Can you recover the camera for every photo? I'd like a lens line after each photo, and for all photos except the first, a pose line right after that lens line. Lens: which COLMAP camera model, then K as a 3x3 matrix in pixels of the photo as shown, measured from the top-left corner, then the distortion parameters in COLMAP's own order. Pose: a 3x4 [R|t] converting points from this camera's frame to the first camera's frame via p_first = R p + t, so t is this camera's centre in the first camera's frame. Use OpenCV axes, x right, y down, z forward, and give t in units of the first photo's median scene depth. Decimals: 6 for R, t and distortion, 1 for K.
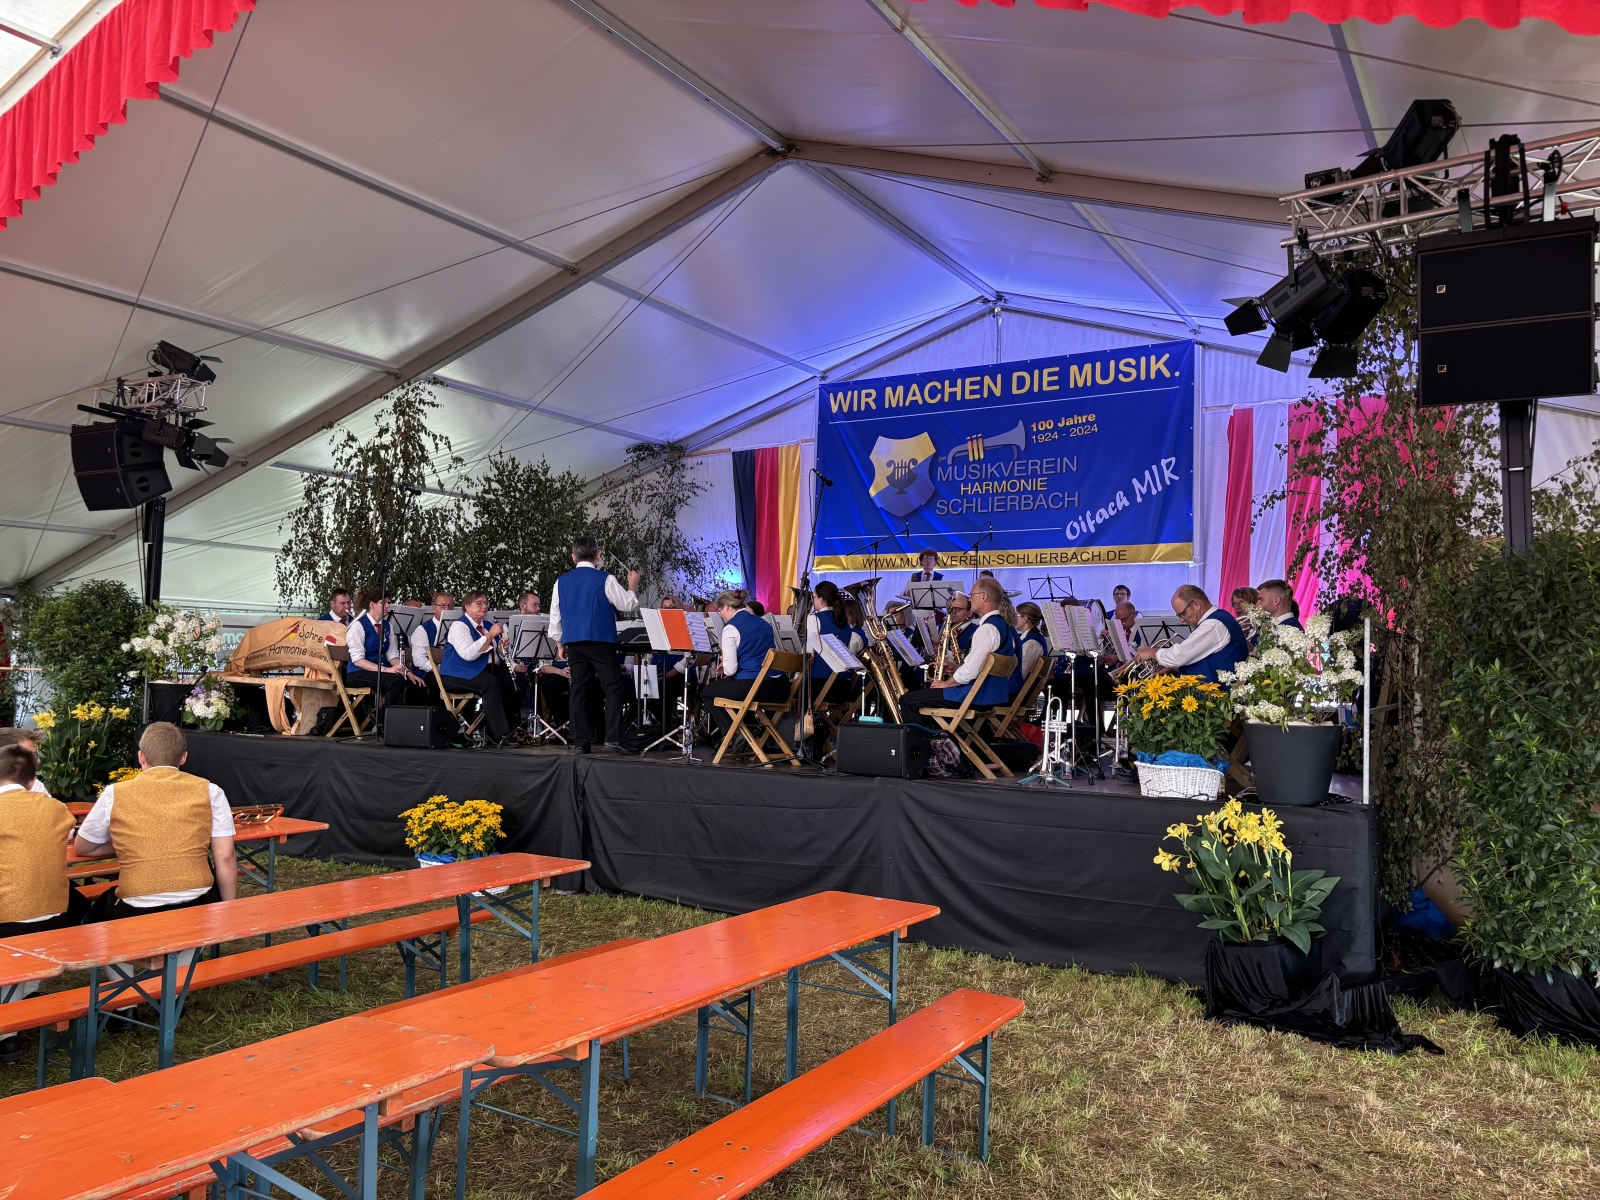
lens RADIAL K [[1206.9, 0, 814.8], [0, 1206.9, 607.3], [0, 0, 1]] dist [0.076026, -0.067962]
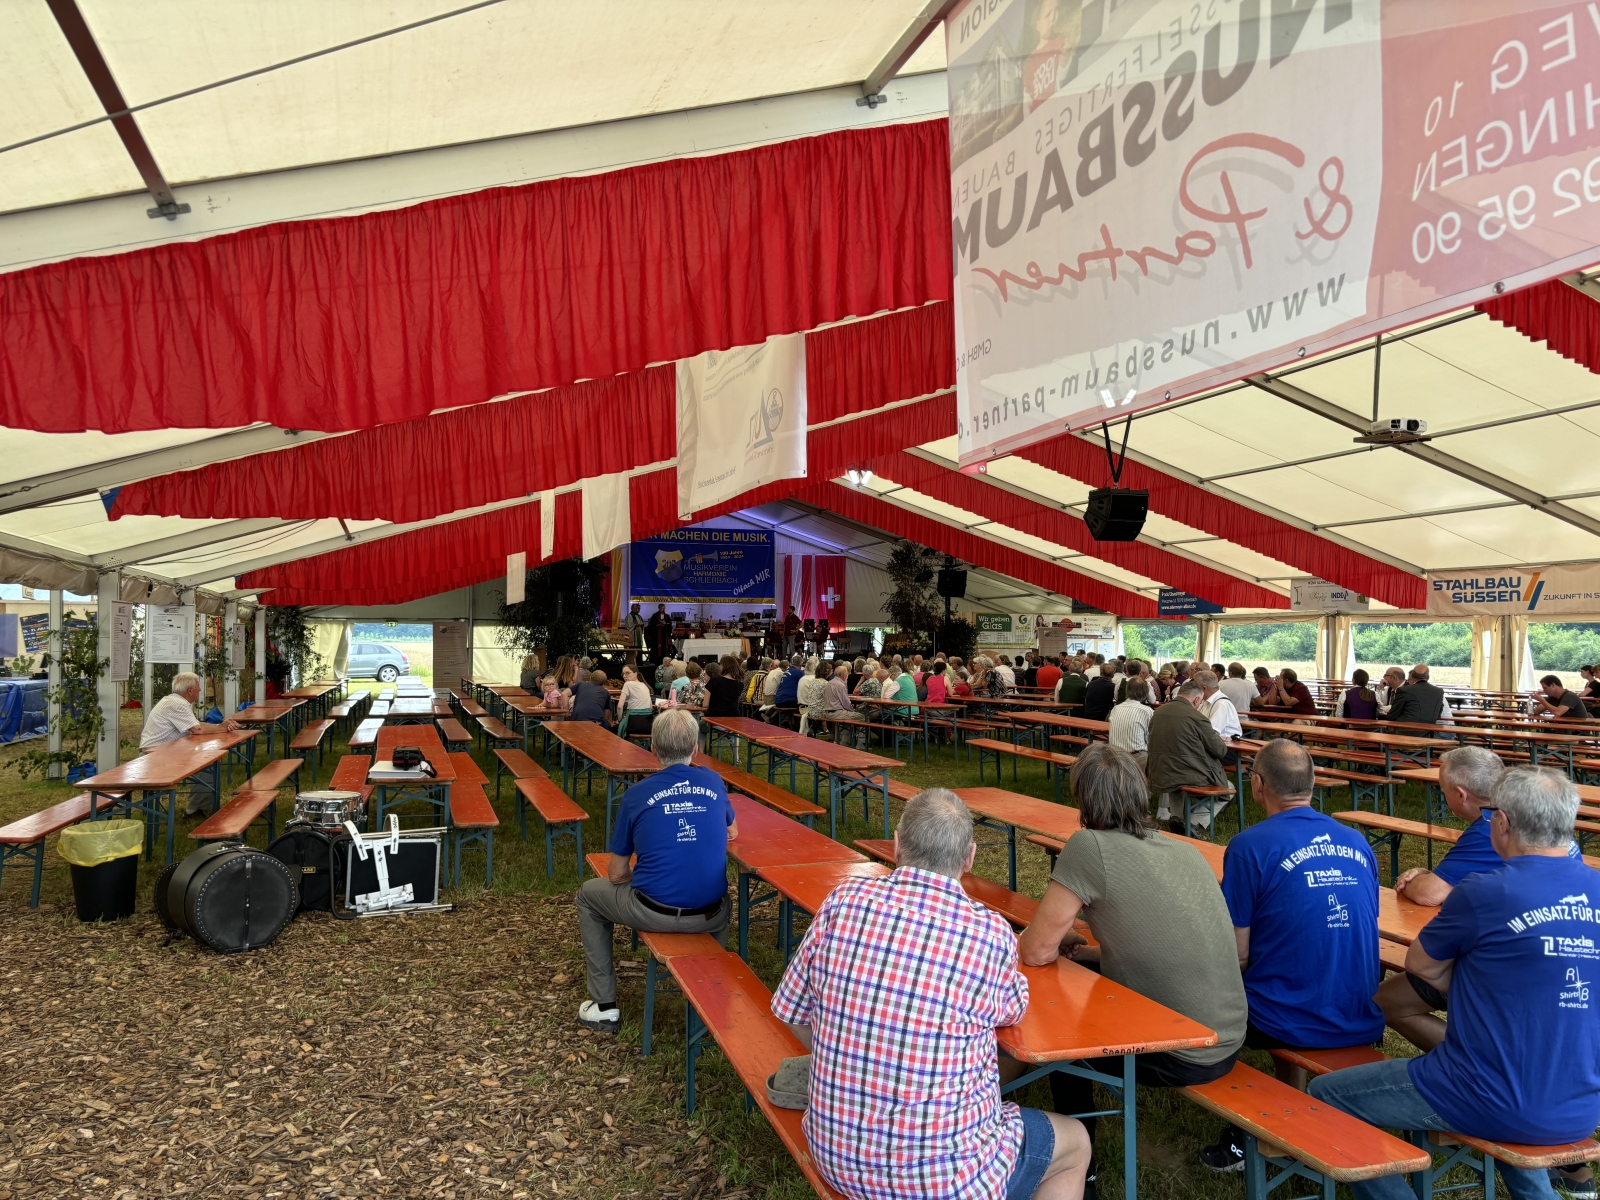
lens RADIAL K [[1206.9, 0, 796.4], [0, 1206.9, 594.6], [0, 0, 1]] dist [0.074052, -0.067621]
pose [[0.652386, 0.013747, 0.757762, -3.202148], [-0.028385, 0.999577, 0.006303, -0.135657], [-0.757355, -0.025621, 0.652500, -1.668620]]
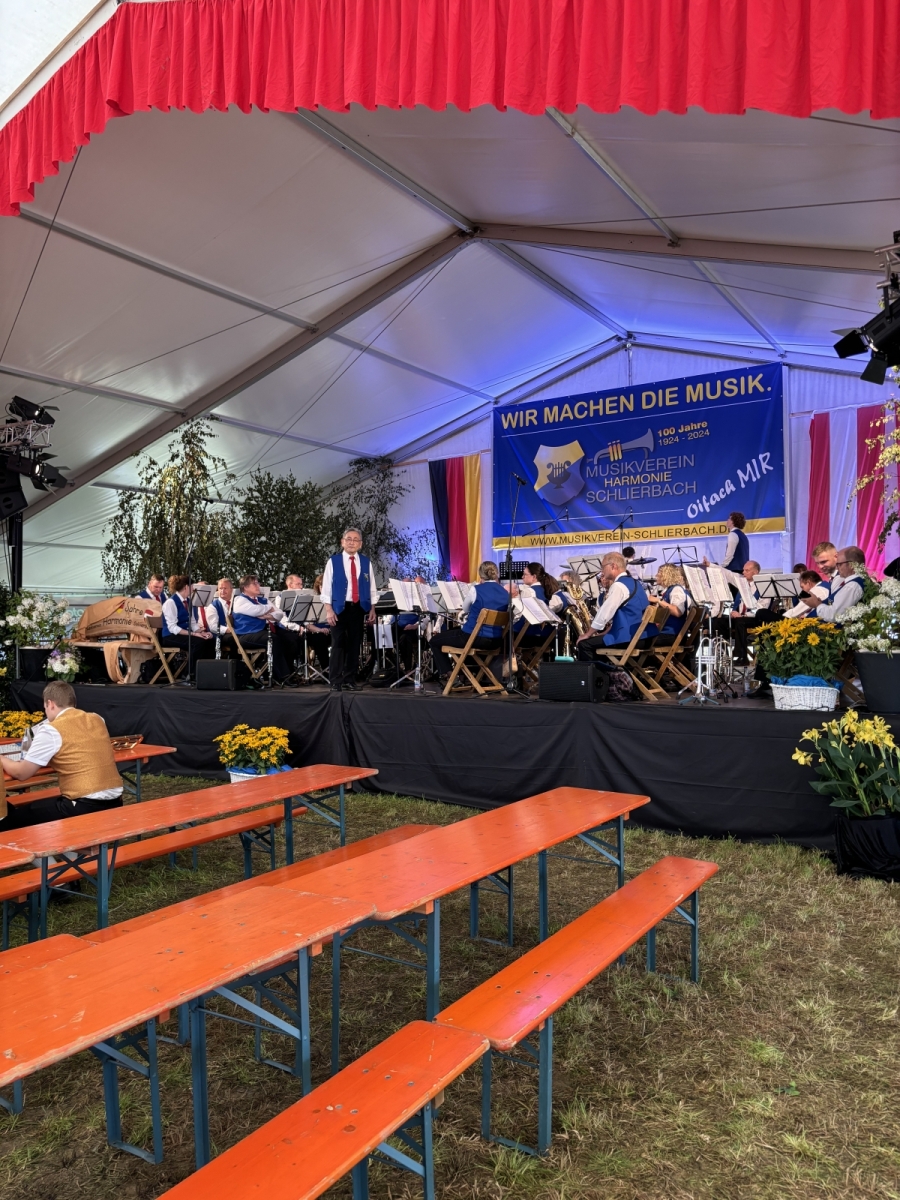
lens RADIAL K [[905.2, 0, 450.0], [0, 905.2, 600.0], [0, 0, 1]] dist [0.076026, -0.067962]
pose [[0.998996, -0.034225, -0.028908, -0.043559], [0.034966, 0.999062, 0.025525, -0.002020], [0.028007, -0.026511, 0.999256, -0.004514]]
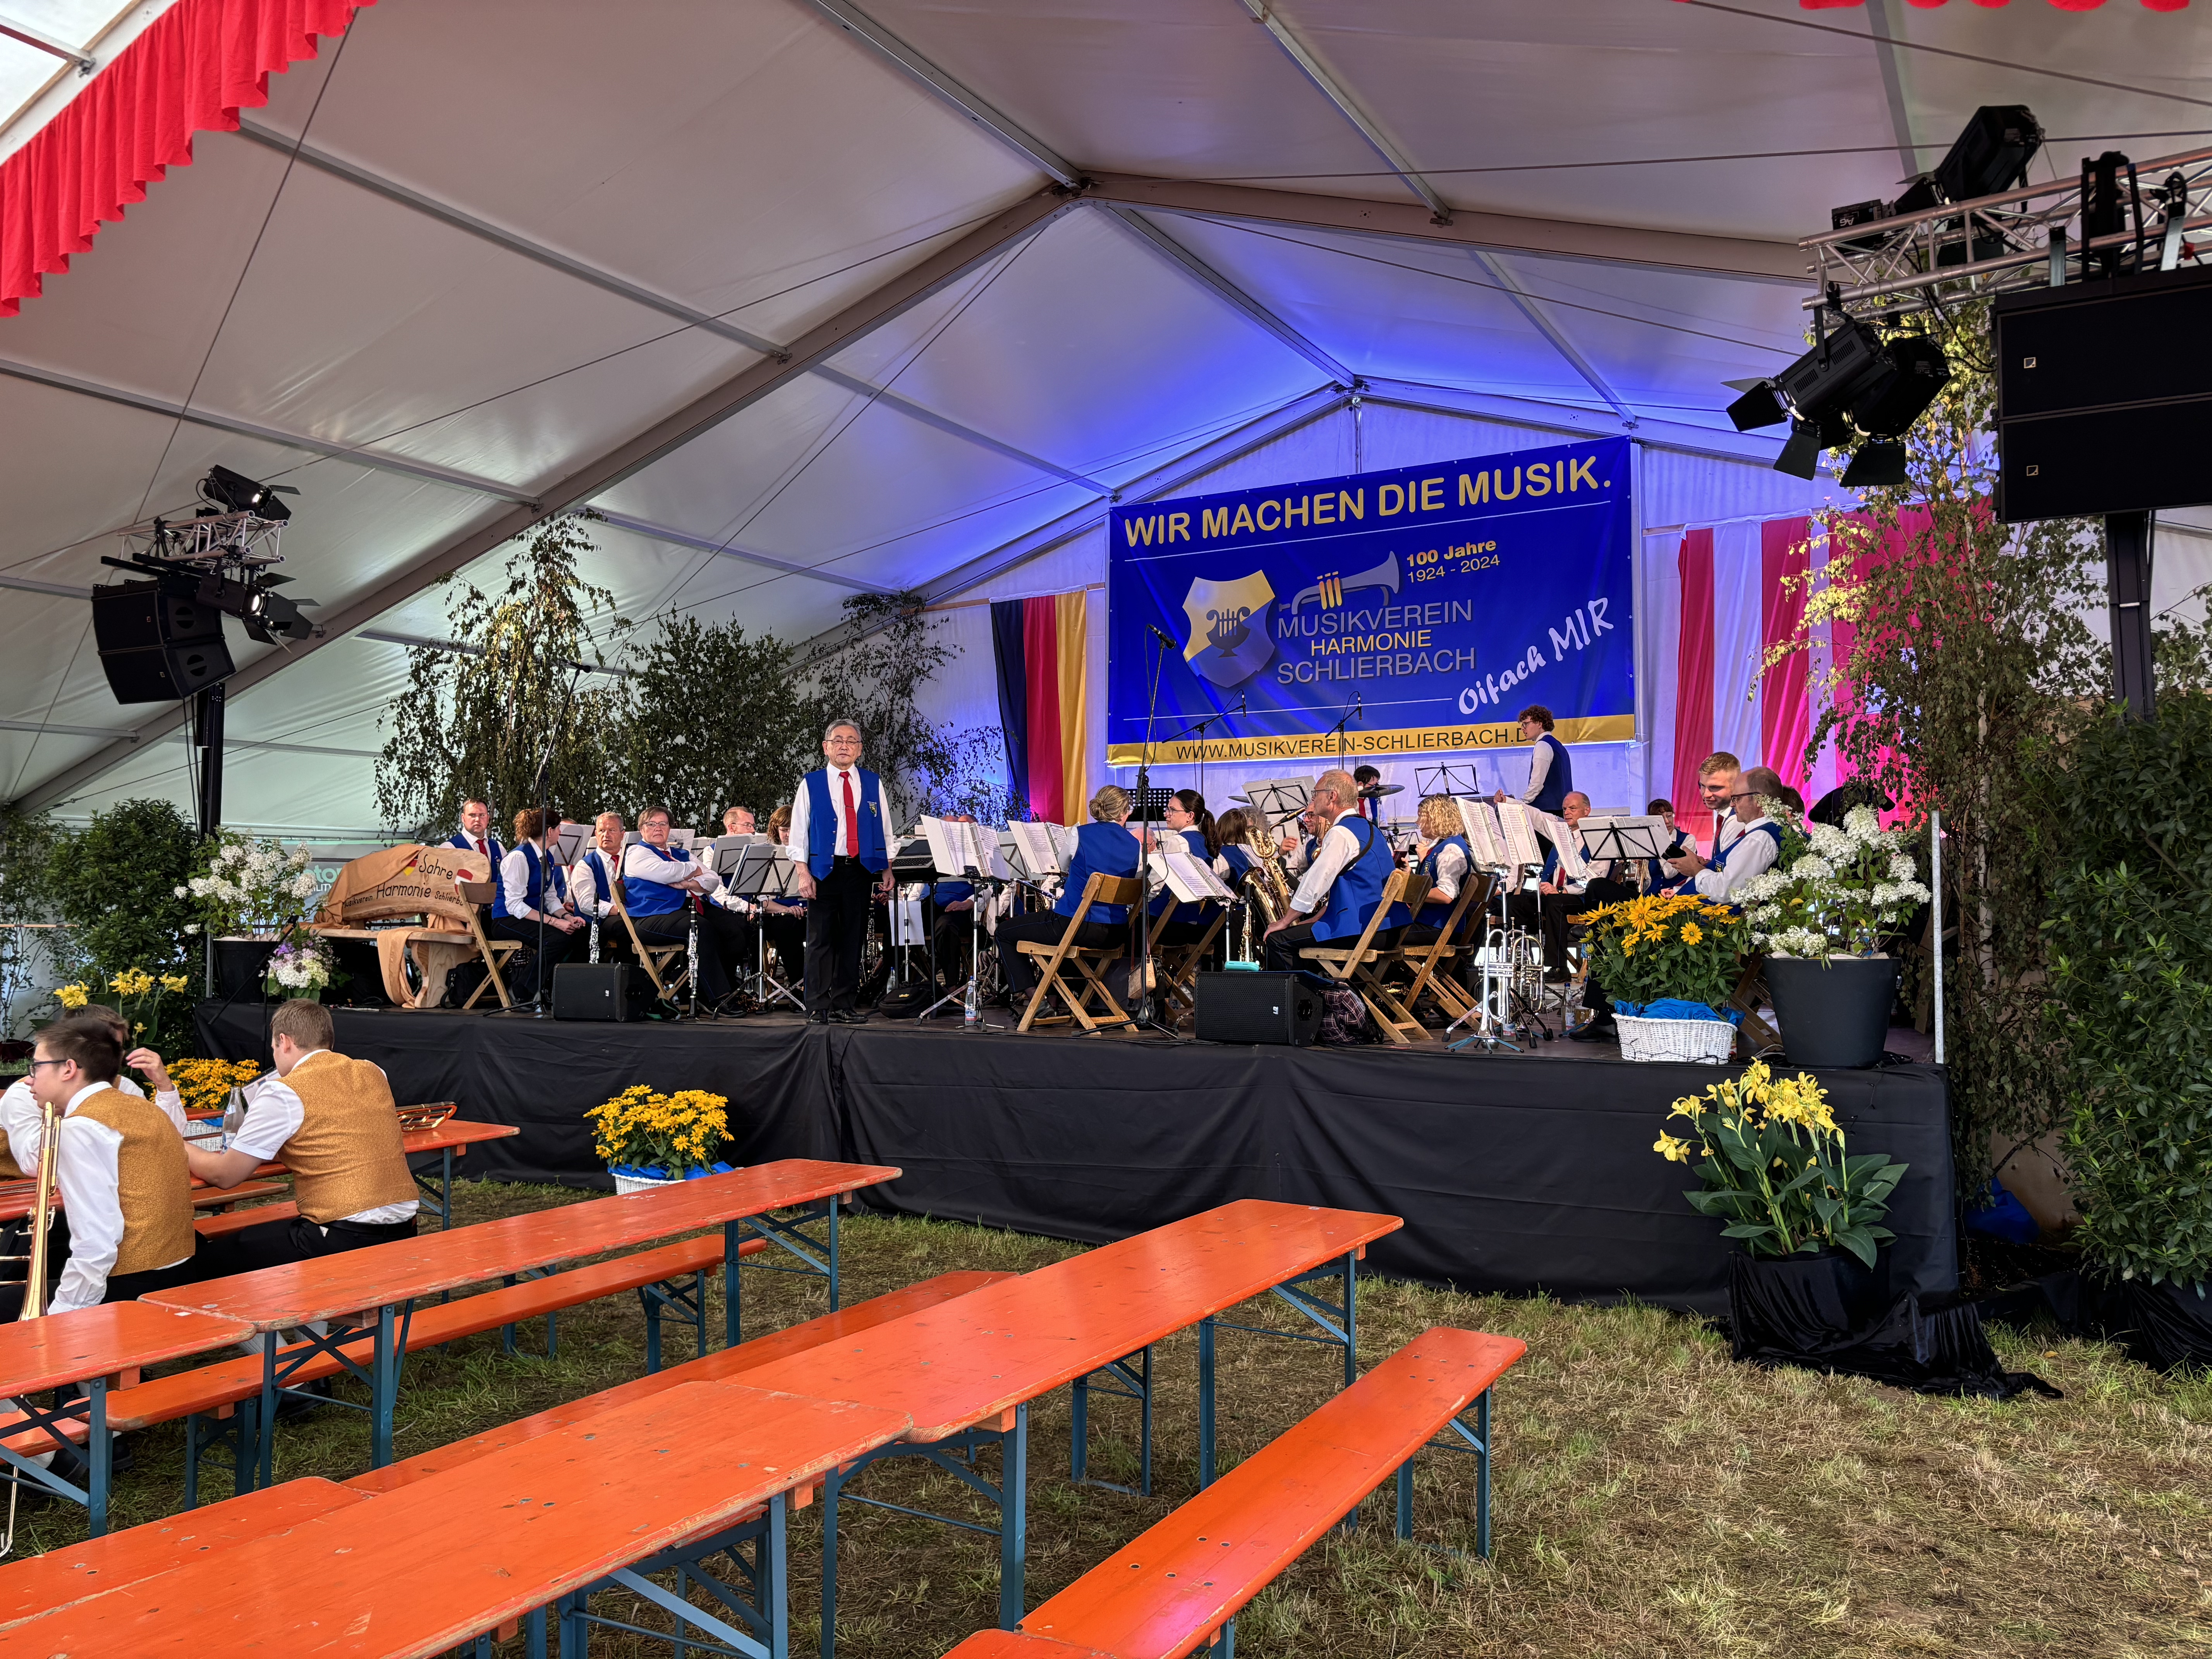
lens RADIAL K [[1668.5, 0, 1101.0], [0, 1668.5, 822.0], [0, 0, 1]] dist [0.074052, -0.067621]
pose [[0.999547, -0.023137, 0.019226, -0.050277], [0.023057, 0.999725, 0.004346, -0.000464], [-0.019321, -0.003901, 0.999806, -0.006879]]
